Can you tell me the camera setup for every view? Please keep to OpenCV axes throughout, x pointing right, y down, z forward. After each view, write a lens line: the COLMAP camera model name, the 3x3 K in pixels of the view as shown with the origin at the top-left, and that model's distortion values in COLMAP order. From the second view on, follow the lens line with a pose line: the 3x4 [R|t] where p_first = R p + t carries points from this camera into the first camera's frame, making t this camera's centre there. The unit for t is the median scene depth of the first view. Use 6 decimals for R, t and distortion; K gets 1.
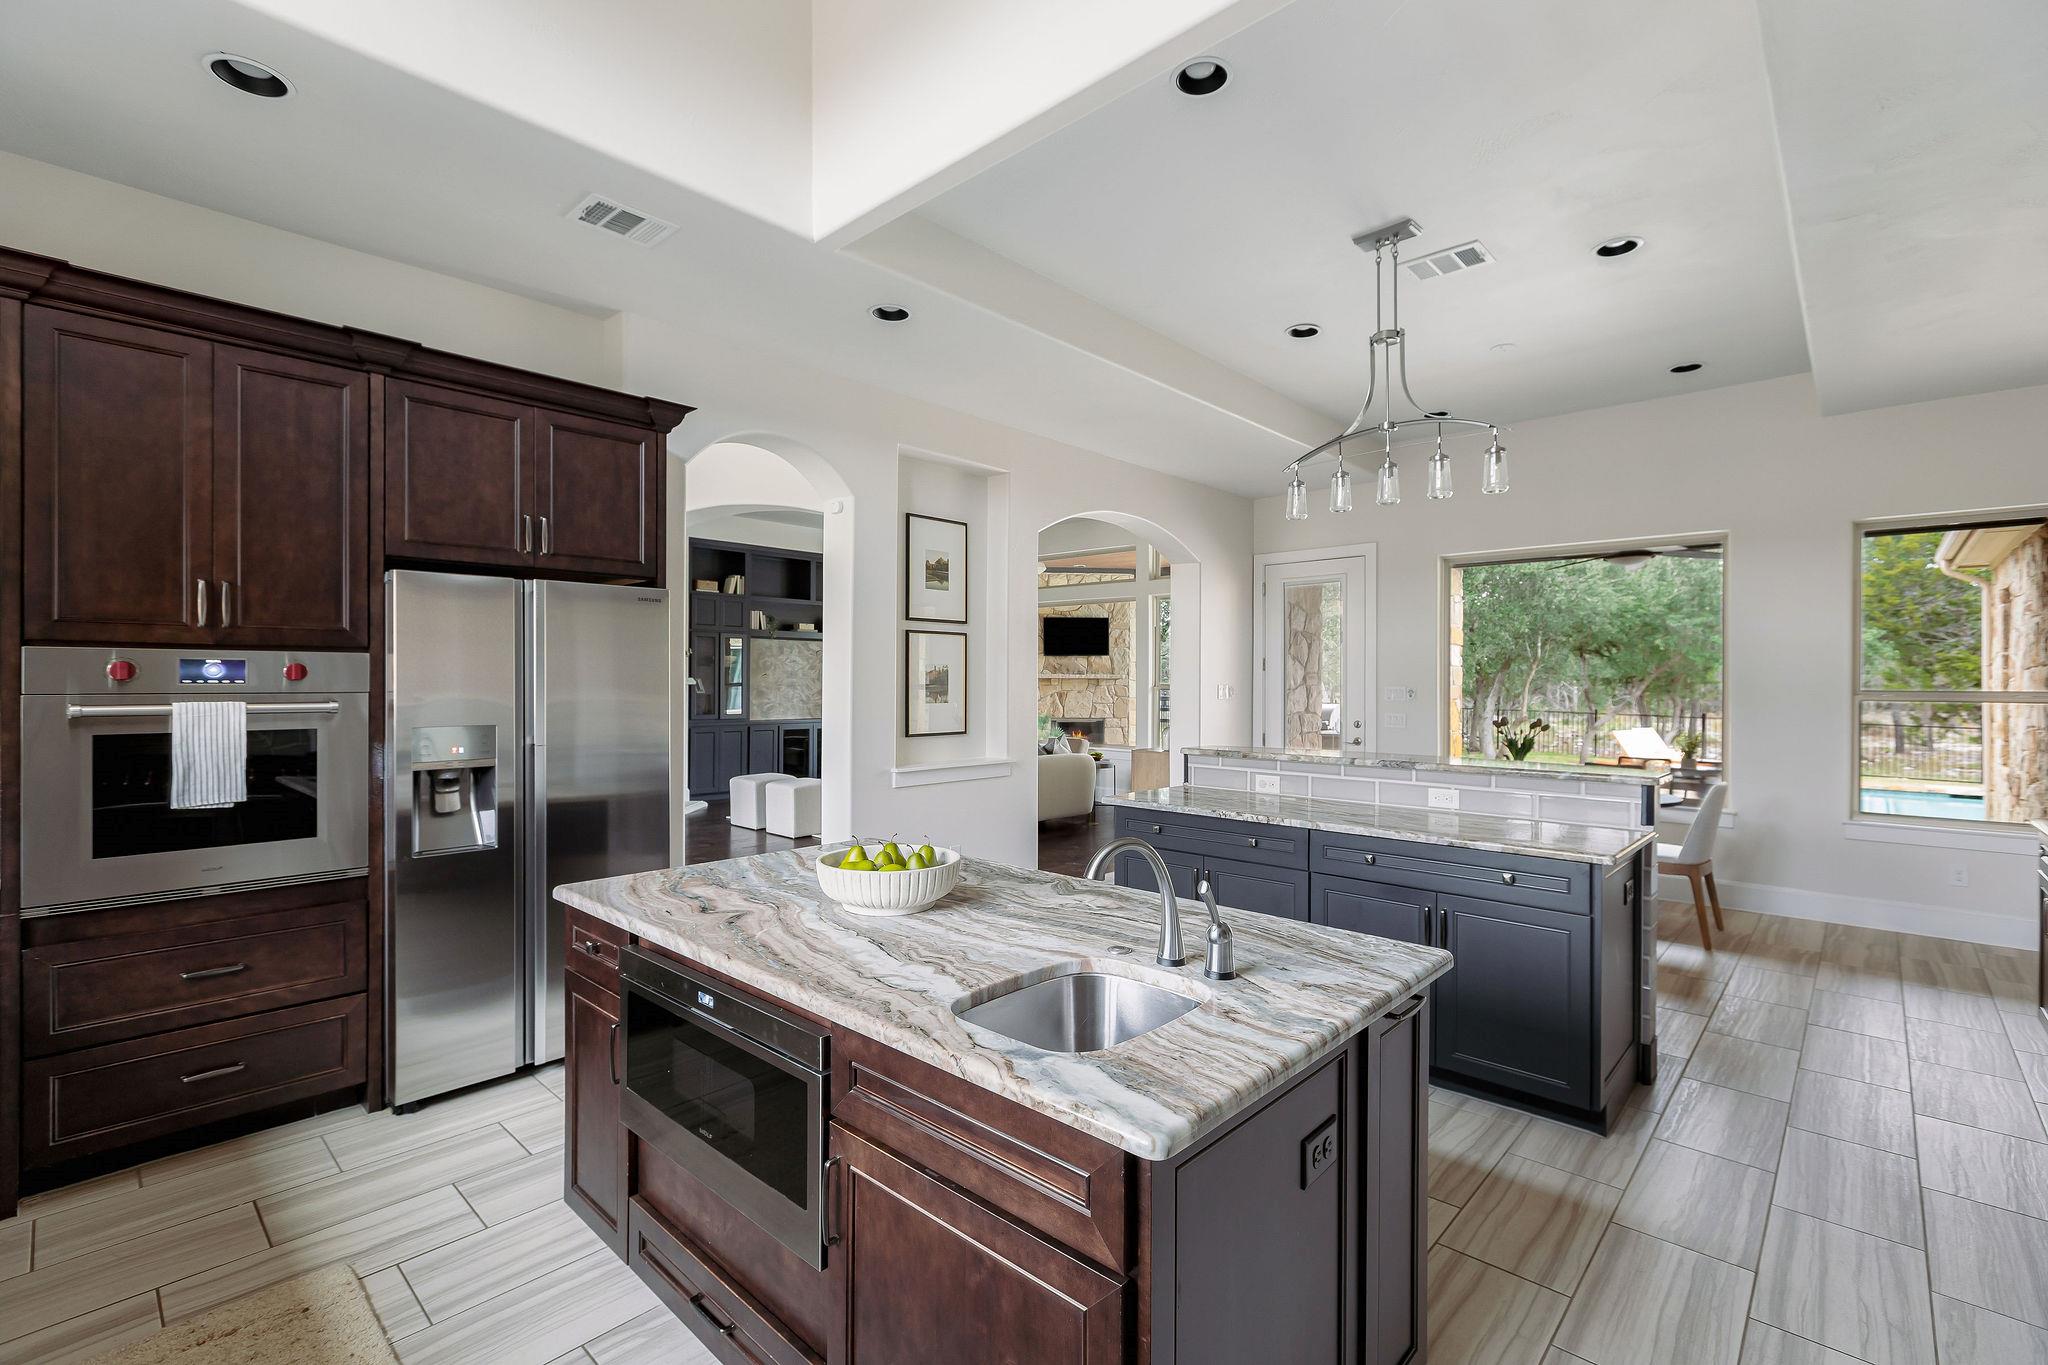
lens RADIAL K [[923.6, 0, 1008.2], [0, 923.6, 647.8], [0, 0, 1]] dist [-0.000304, 0.000007]
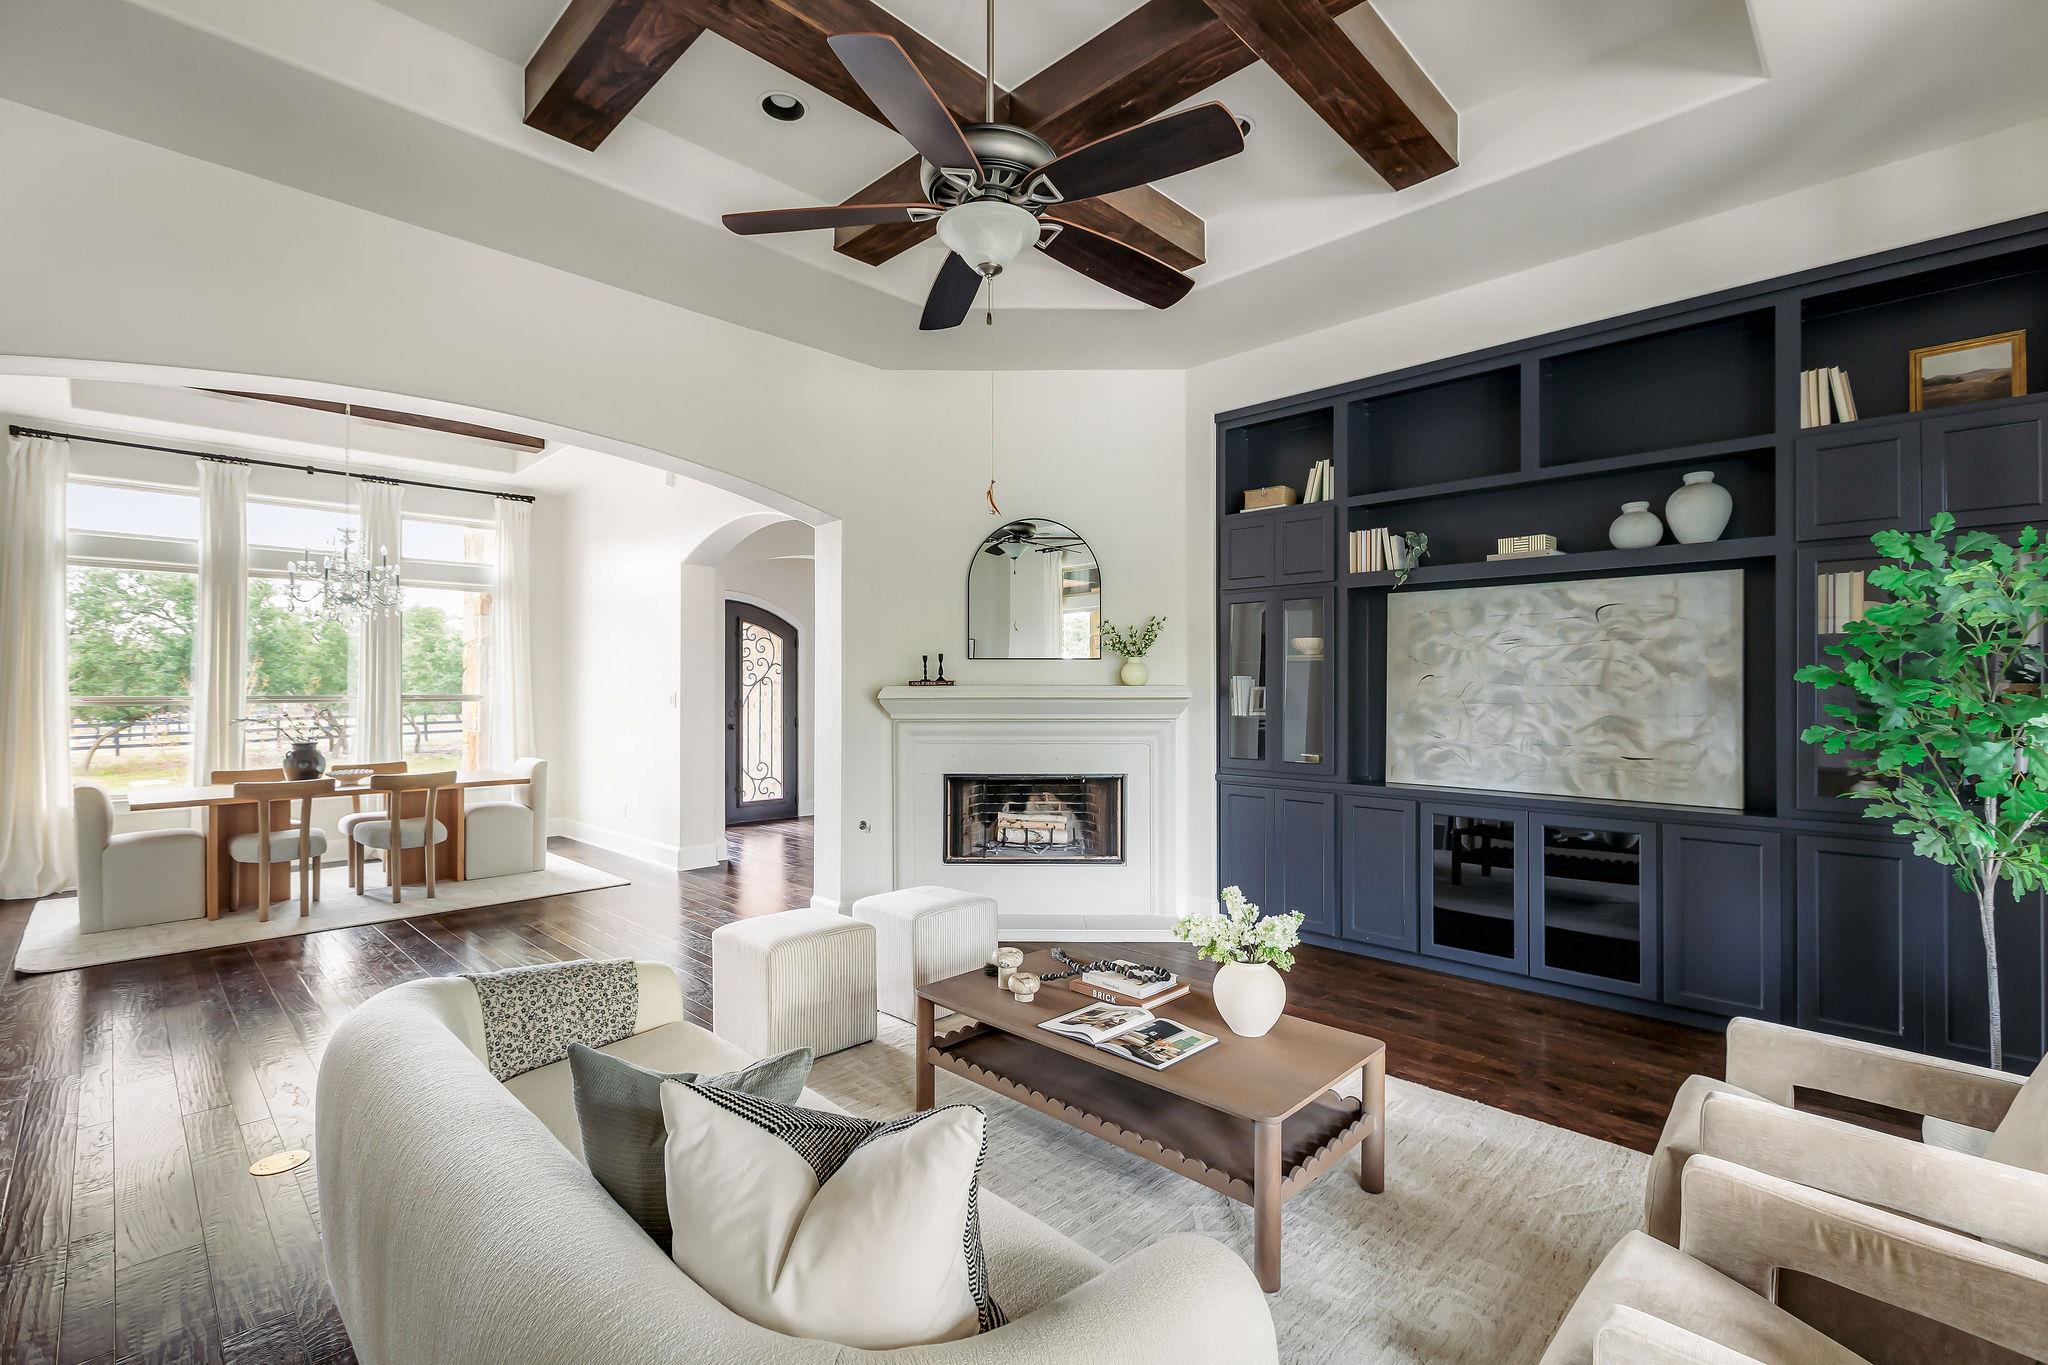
lens RADIAL K [[910.8, 0, 1020.8], [0, 910.8, 675.6], [0, 0, 1]] dist [0.001358, 0.000097]
pose [[-0.005024, -0.019618, -0.999795, 0.156951], [0.036219, 0.999148, -0.019787, 0.031662], [0.999331, -0.036311, -0.004310, 0.859077]]
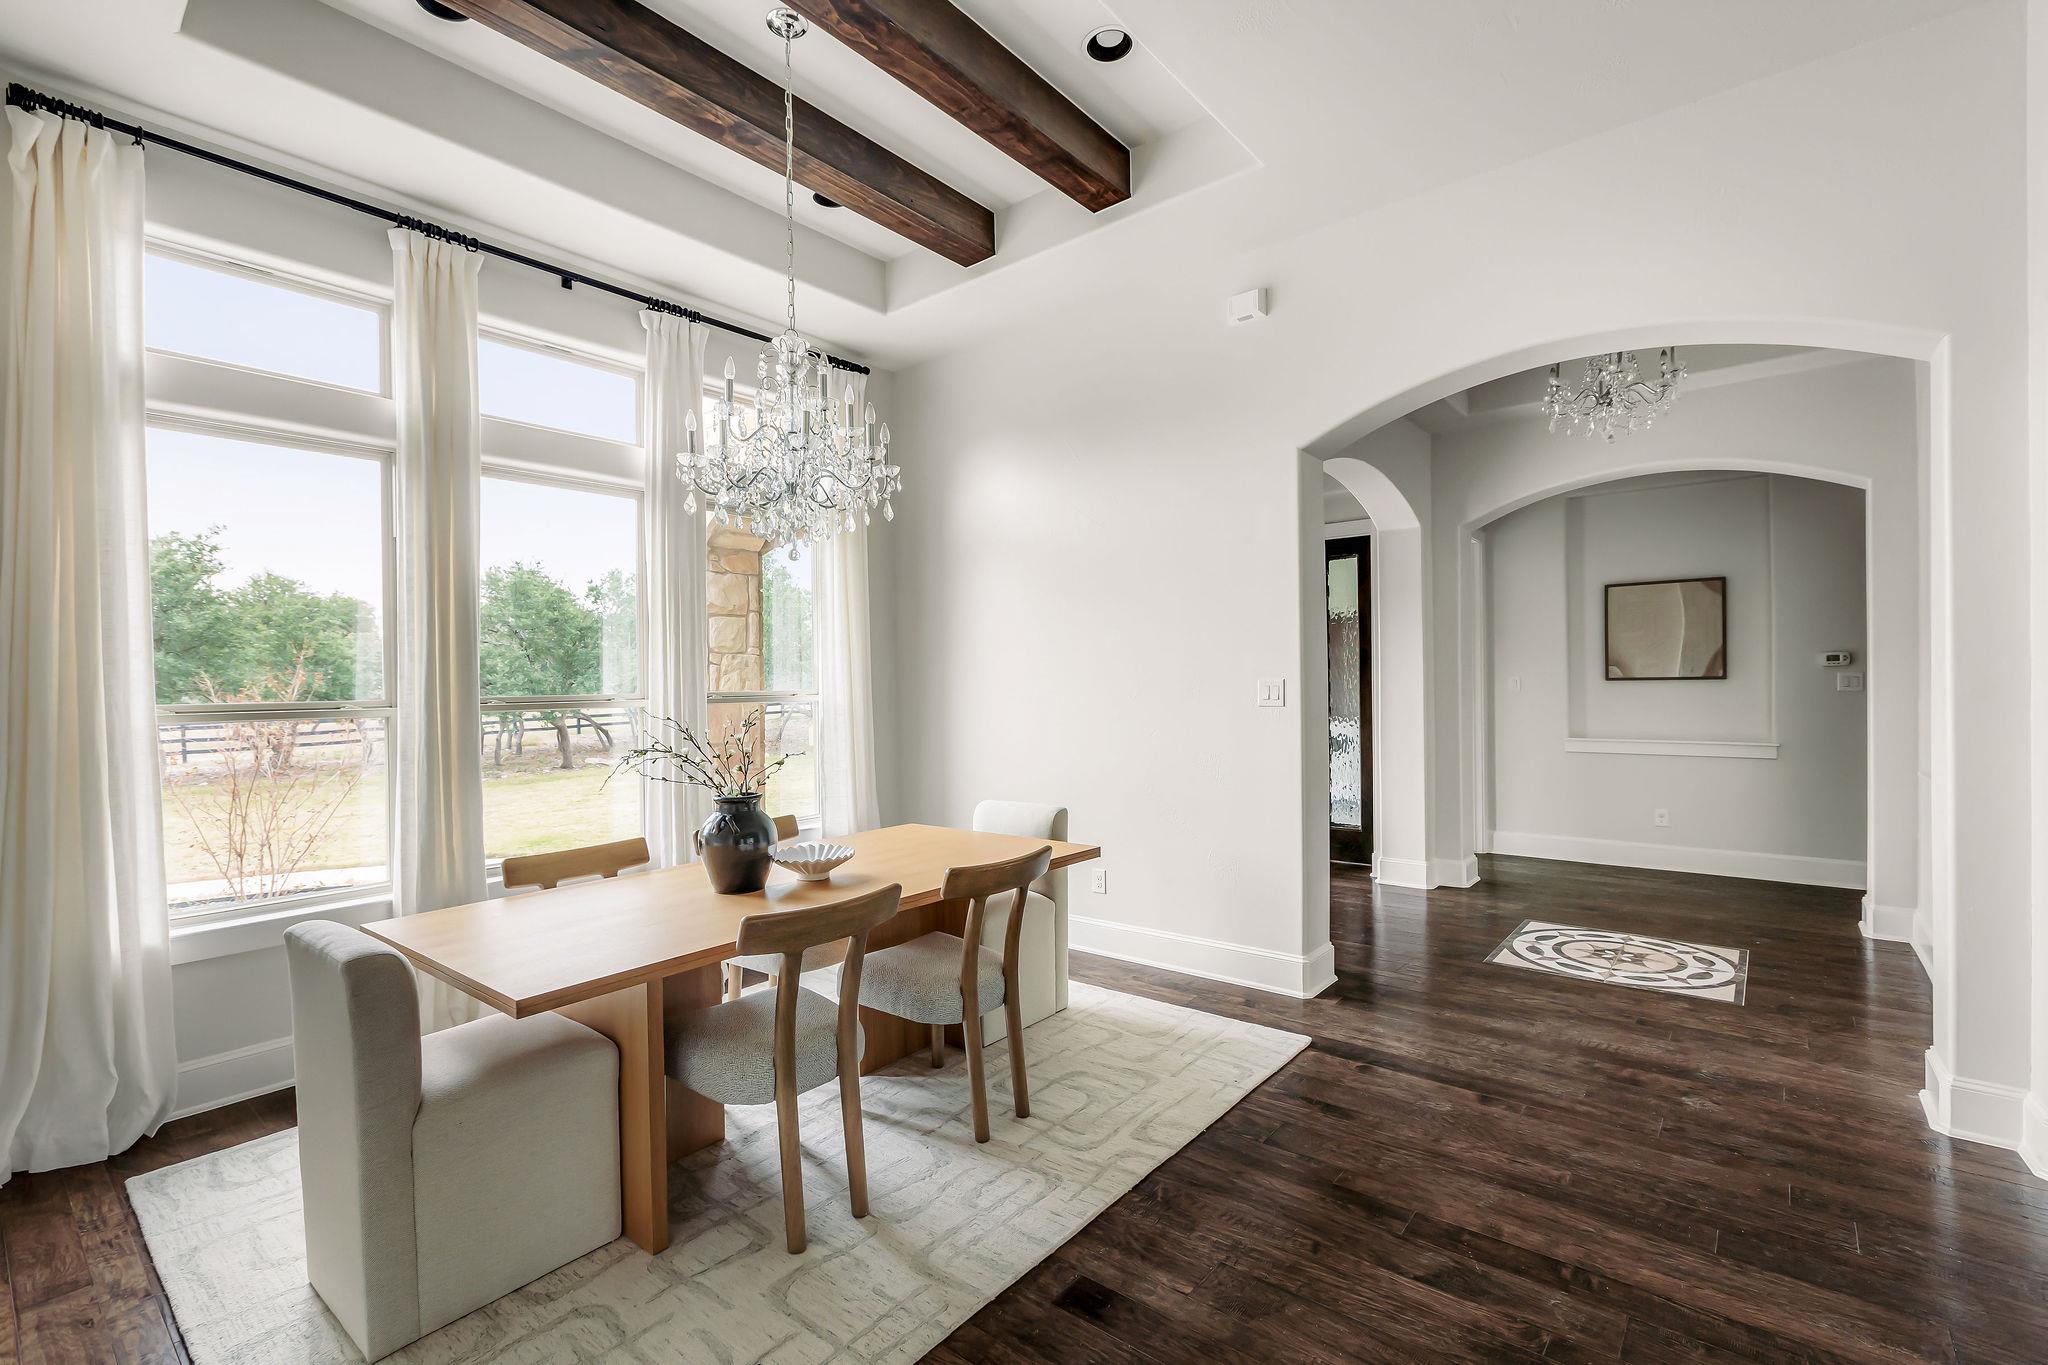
lens RADIAL K [[914.9, 0, 1016.0], [0, 914.9, 688.9], [0, 0, 1]] dist [0.002167, 0.001151]
pose [[0.066310, 0.001697, -0.997798, -0.142367], [0.048097, 0.998831, 0.004895, 0.016052], [0.996639, -0.048316, 0.066151, 0.475117]]
